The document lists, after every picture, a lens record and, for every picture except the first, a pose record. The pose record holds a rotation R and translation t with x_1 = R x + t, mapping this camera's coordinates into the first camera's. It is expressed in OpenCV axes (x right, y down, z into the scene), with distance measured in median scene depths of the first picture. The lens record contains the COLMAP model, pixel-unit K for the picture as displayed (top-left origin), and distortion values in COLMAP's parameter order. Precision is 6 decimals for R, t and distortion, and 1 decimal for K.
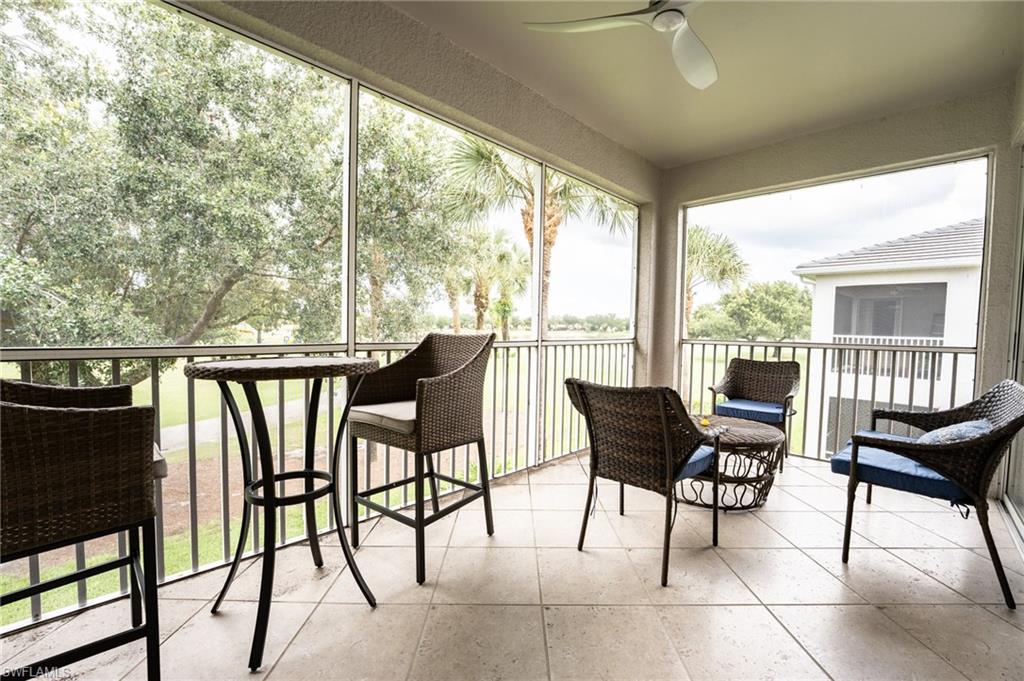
lens RADIAL K [[423.9, 0, 532.2], [0, 423.9, 345.9], [0, 0, 1]] dist [-0.024718, 0.000157]
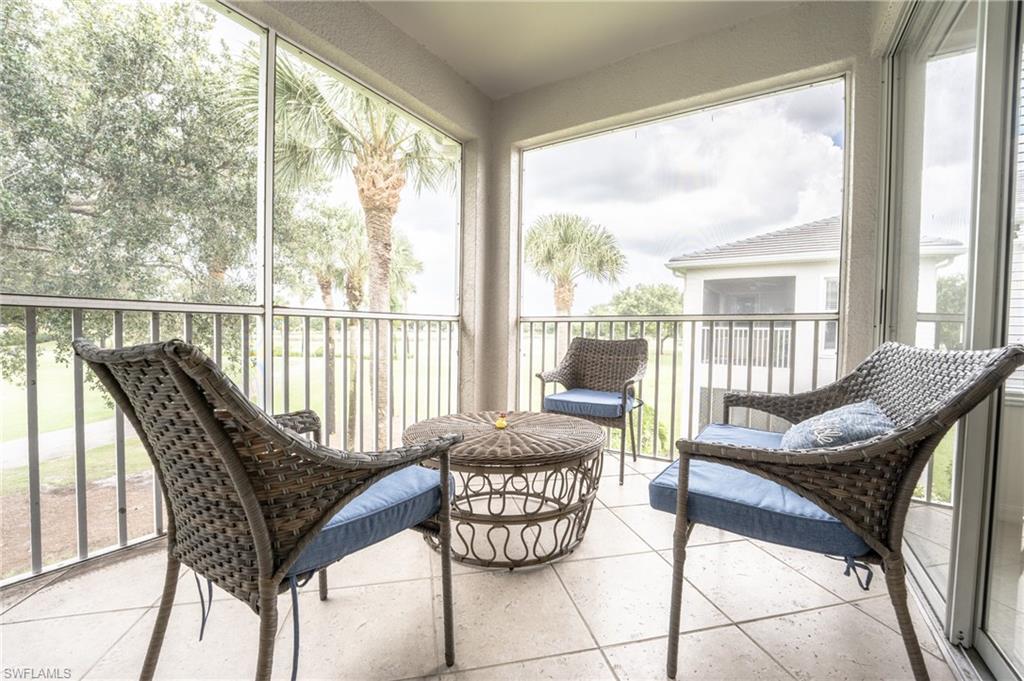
lens RADIAL K [[416.5, 0, 543.3], [0, 416.5, 342.8], [0, 0, 1]] dist [-0.035842, -0.000075]
pose [[0.970814, -0.007047, 0.239730, 0.305339], [0.010014, 0.999888, -0.011158, 0.061443], [-0.239625, 0.013233, 0.970775, 0.339846]]
